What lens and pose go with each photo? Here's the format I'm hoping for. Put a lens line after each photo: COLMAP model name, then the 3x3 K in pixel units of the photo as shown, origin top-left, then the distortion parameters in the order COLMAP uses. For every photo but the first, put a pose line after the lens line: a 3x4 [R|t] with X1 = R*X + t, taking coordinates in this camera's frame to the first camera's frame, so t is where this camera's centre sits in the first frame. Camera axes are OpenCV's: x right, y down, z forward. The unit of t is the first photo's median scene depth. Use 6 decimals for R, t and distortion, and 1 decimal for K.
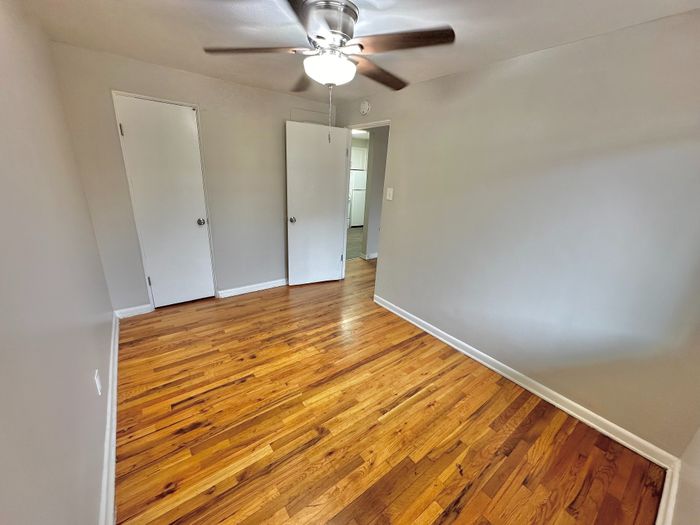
lens RADIAL K [[279.1, 0, 350.0], [0, 279.1, 262.5], [0, 0, 1]] dist [0.001257, 0.000151]
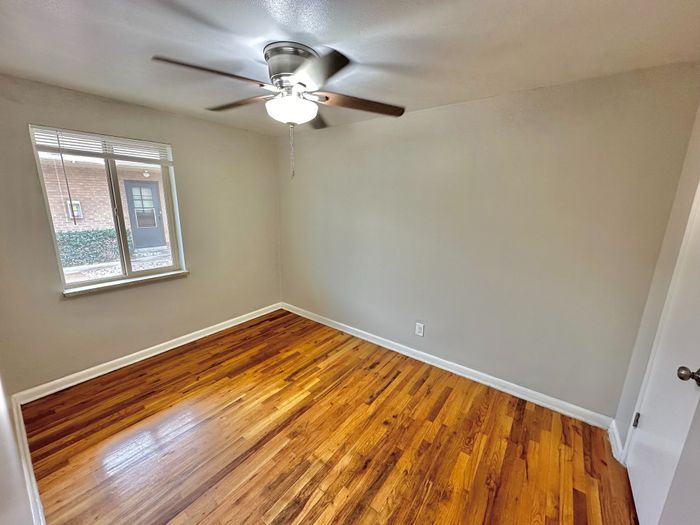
lens RADIAL K [[279.1, 0, 350.0], [0, 279.1, 262.5], [0, 0, 1]] dist [0.001257, 0.000151]
pose [[-0.961442, -0.009744, -0.274835, 0.002128], [-0.149518, 0.857282, 0.492658, -0.588458], [0.230811, 0.514755, -0.825684, 1.716184]]
